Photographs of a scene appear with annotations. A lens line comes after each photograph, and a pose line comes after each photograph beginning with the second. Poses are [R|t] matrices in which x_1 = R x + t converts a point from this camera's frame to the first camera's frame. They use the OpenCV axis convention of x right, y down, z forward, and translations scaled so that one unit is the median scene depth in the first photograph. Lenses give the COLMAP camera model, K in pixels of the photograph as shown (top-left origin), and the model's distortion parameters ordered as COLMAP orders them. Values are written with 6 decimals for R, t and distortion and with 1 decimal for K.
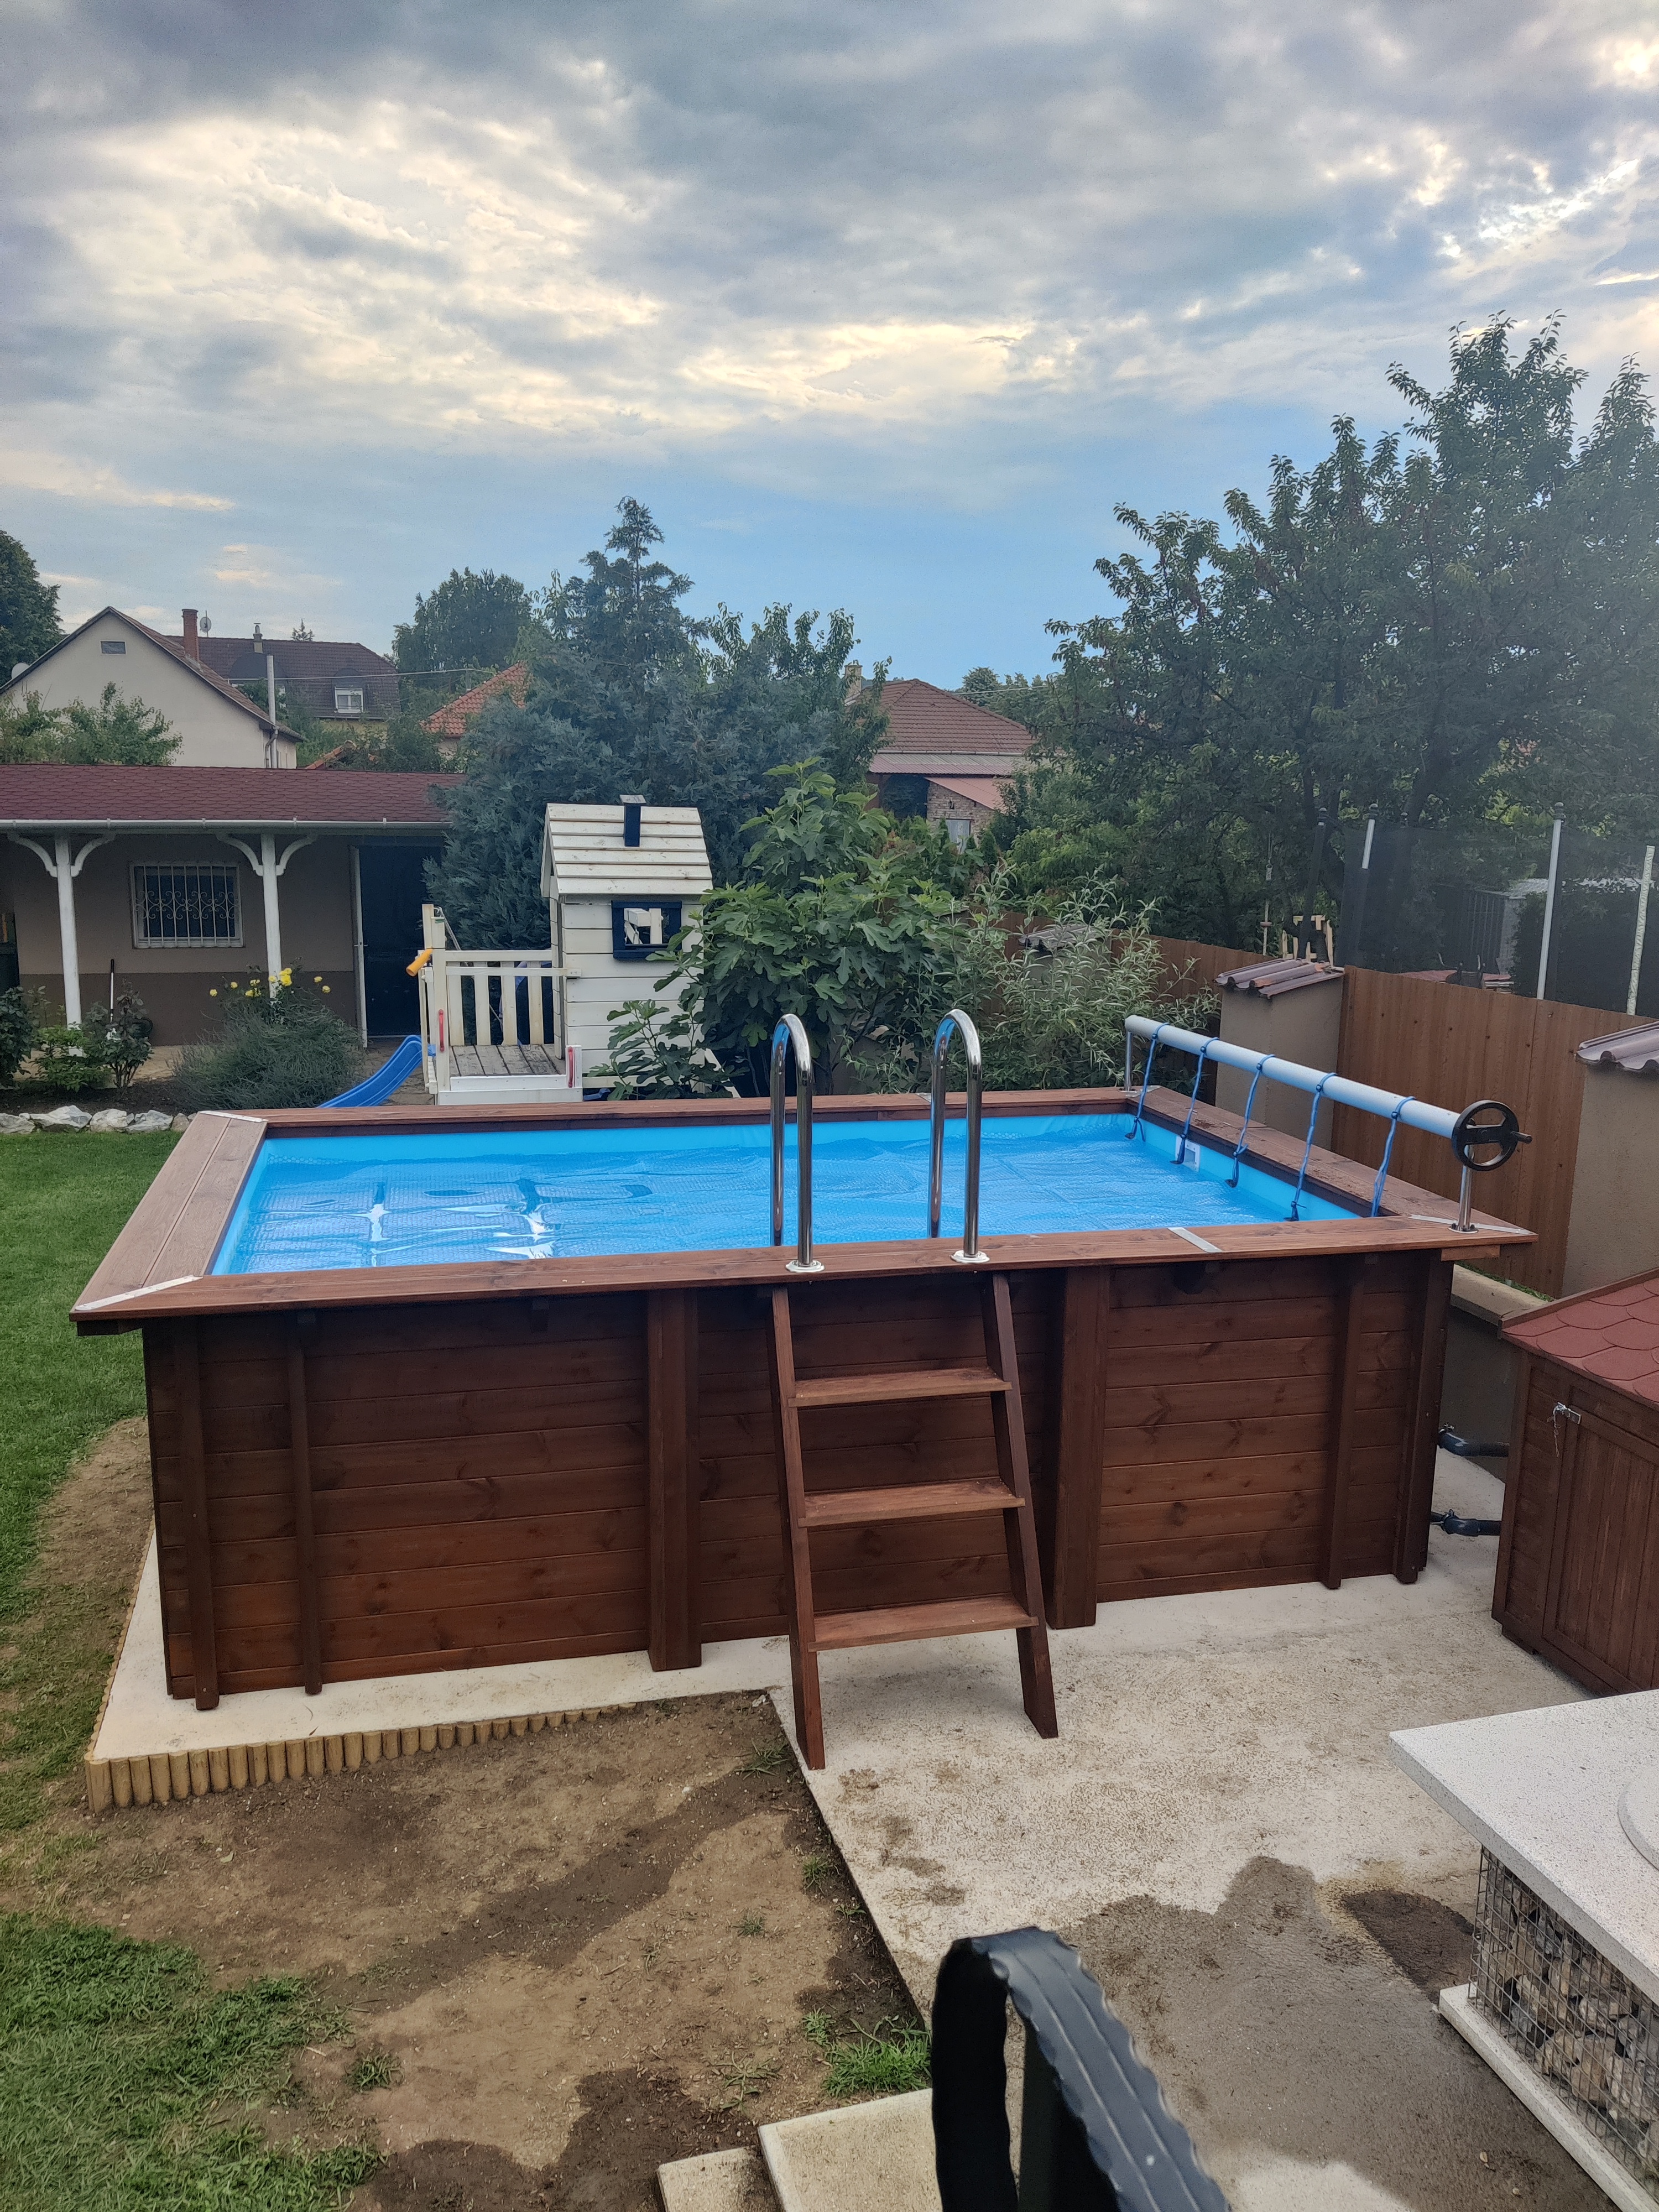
lens RADIAL K [[1651.0, 0, 829.5], [0, 1651.0, 1106.0], [0, 0, 1]] dist [-0.035791, 0.027612]
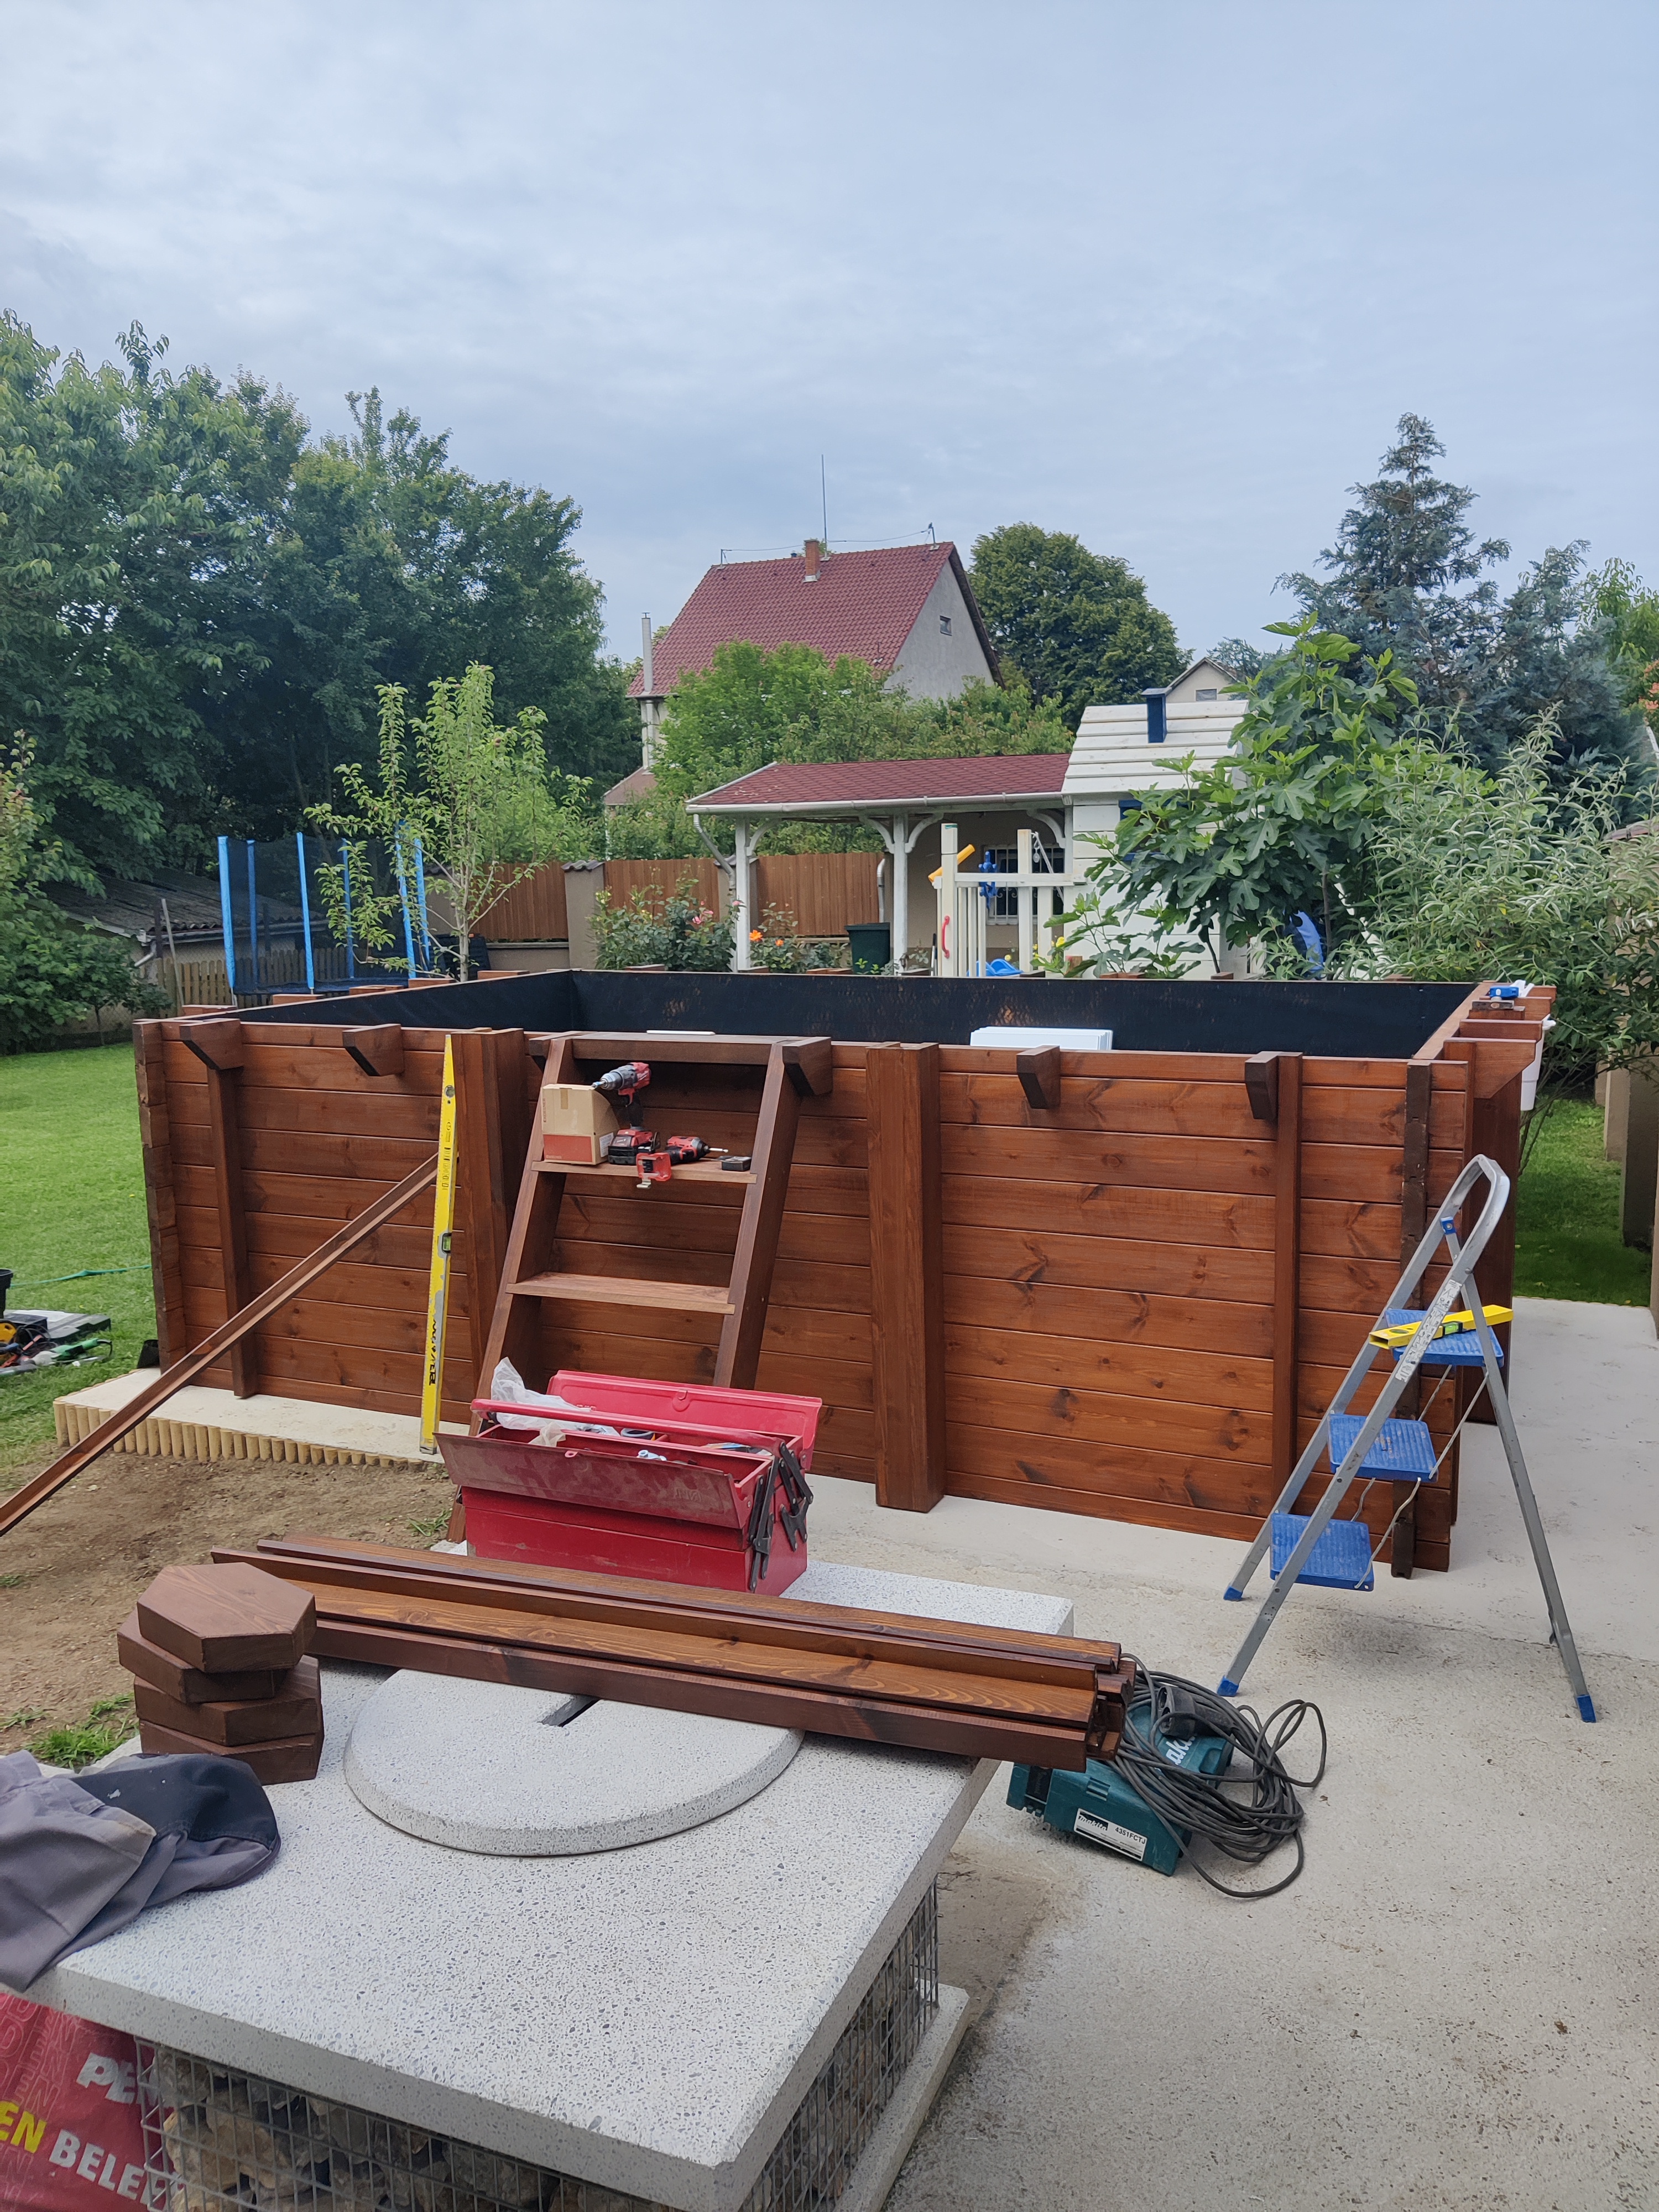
lens RADIAL K [[1651.0, 0, 829.5], [0, 1651.0, 1106.0], [0, 0, 1]] dist [-0.035791, 0.027612]
pose [[0.795030, 0.060203, -0.603575, 0.583071], [-0.076476, 0.997071, -0.001282, 0.115925], [0.601730, 0.047178, 0.797305, 0.303091]]
